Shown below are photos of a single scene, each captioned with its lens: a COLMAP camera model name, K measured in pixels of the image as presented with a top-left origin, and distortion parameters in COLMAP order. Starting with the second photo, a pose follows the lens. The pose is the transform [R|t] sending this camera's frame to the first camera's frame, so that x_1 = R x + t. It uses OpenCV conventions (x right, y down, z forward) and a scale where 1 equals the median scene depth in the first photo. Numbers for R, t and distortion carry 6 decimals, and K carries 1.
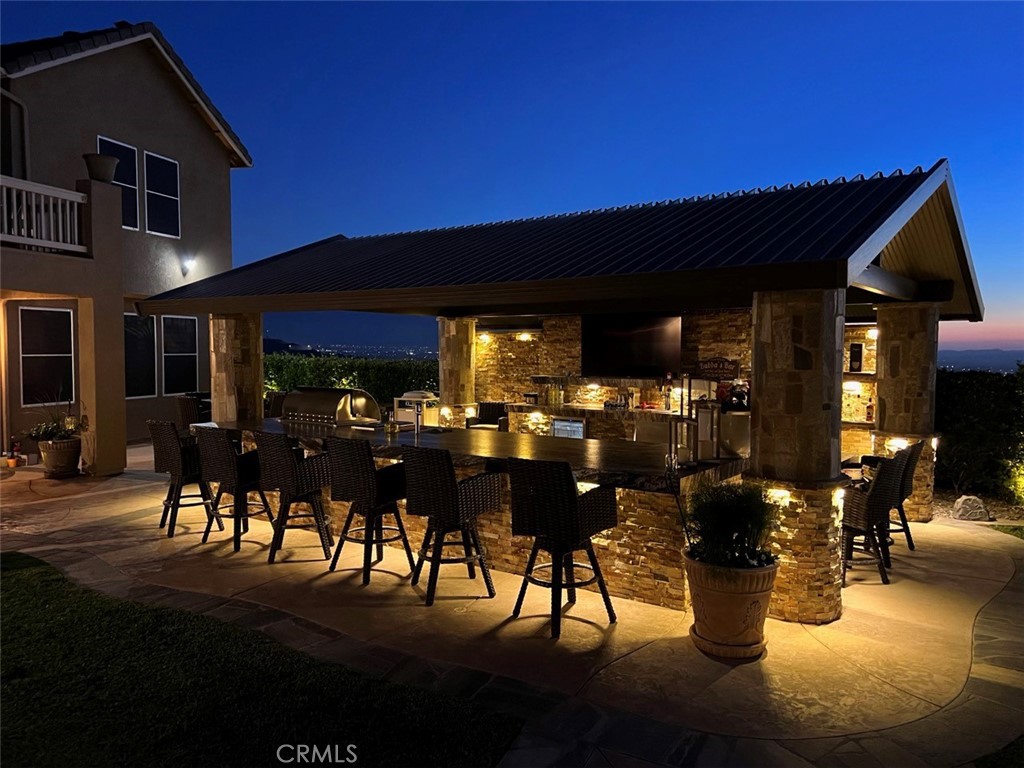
lens RADIAL K [[766.8, 0, 505.8], [0, 766.8, 387.6], [0, 0, 1]] dist [0.064761, -0.083257]
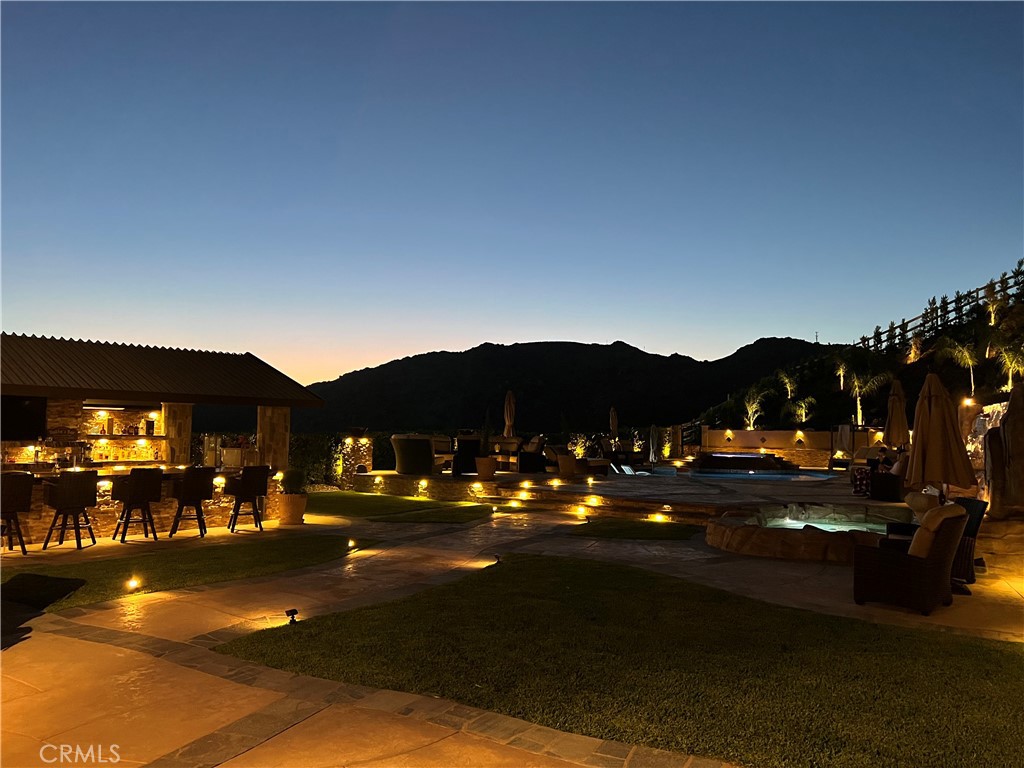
lens RADIAL K [[765.1, 0, 515.3], [0, 765.1, 404.8], [0, 0, 1]] dist [0.064786, -0.094669]
pose [[0.027236, 0.032438, 0.999103, -1.171042], [0.027383, 0.999074, -0.033183, -0.004832], [-0.999254, 0.028262, 0.026323, 0.016845]]
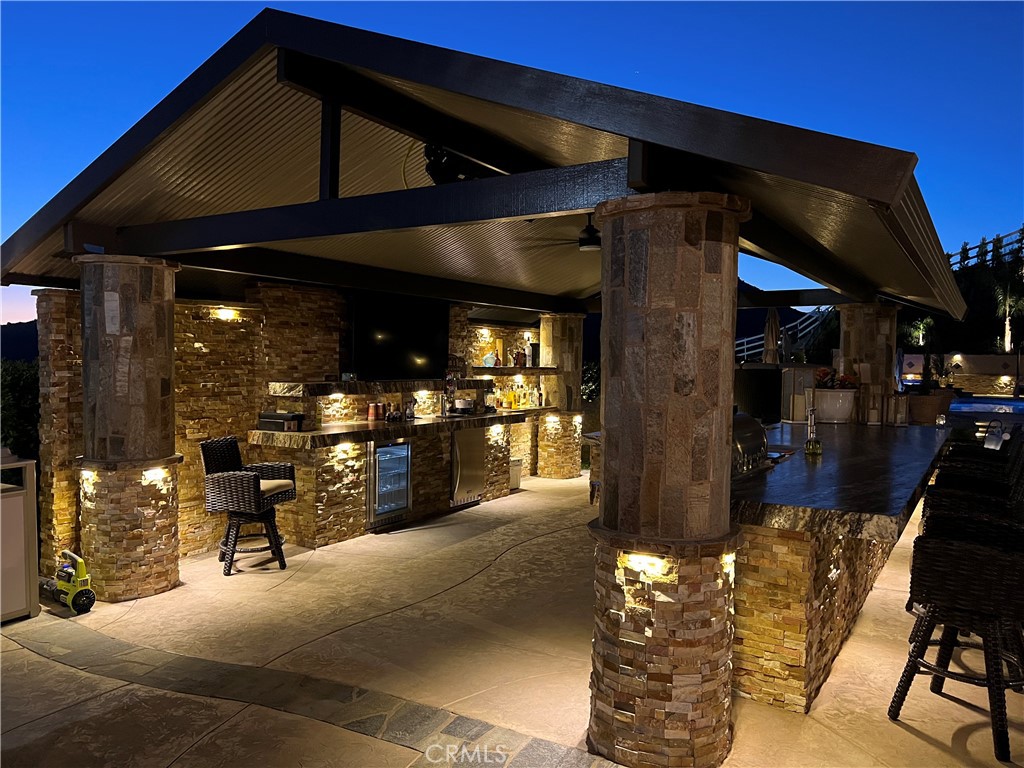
lens RADIAL K [[766.8, 0, 505.8], [0, 766.8, 387.6], [0, 0, 1]] dist [0.064761, -0.083257]
pose [[-0.121225, -0.041945, 0.991738, -0.584949], [0.032459, 0.998405, 0.046194, -0.035494], [-0.992094, 0.037790, -0.119670, 0.941093]]
